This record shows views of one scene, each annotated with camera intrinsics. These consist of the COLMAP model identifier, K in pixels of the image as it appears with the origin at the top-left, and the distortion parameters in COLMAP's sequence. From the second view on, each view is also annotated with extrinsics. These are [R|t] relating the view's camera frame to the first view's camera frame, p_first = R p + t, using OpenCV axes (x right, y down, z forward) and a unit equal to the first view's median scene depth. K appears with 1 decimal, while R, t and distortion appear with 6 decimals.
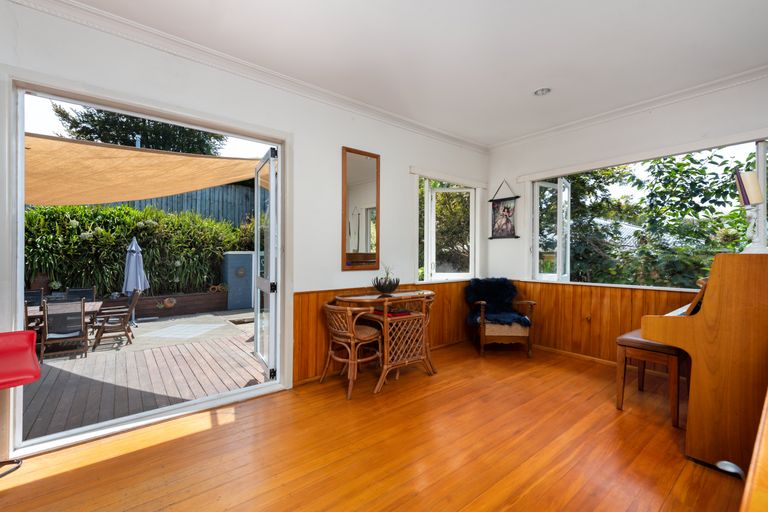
lens RADIAL K [[334.7, 0, 385.2], [0, 334.7, 253.8], [0, 0, 1]] dist [0.000614, 0.000033]
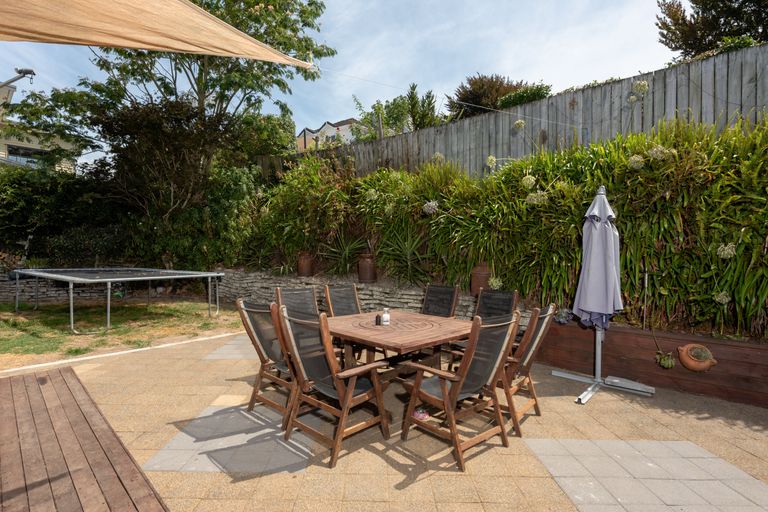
lens RADIAL K [[380.4, 0, 384.3], [0, 380.4, 254.0], [0, 0, 1]] dist [0.000861, 0.000160]
pose [[0.131342, 0.001181, -0.991336, -0.297293], [-0.005982, 0.999982, 0.000398, 0.038312], [0.991319, 0.005878, 0.131347, 0.651411]]
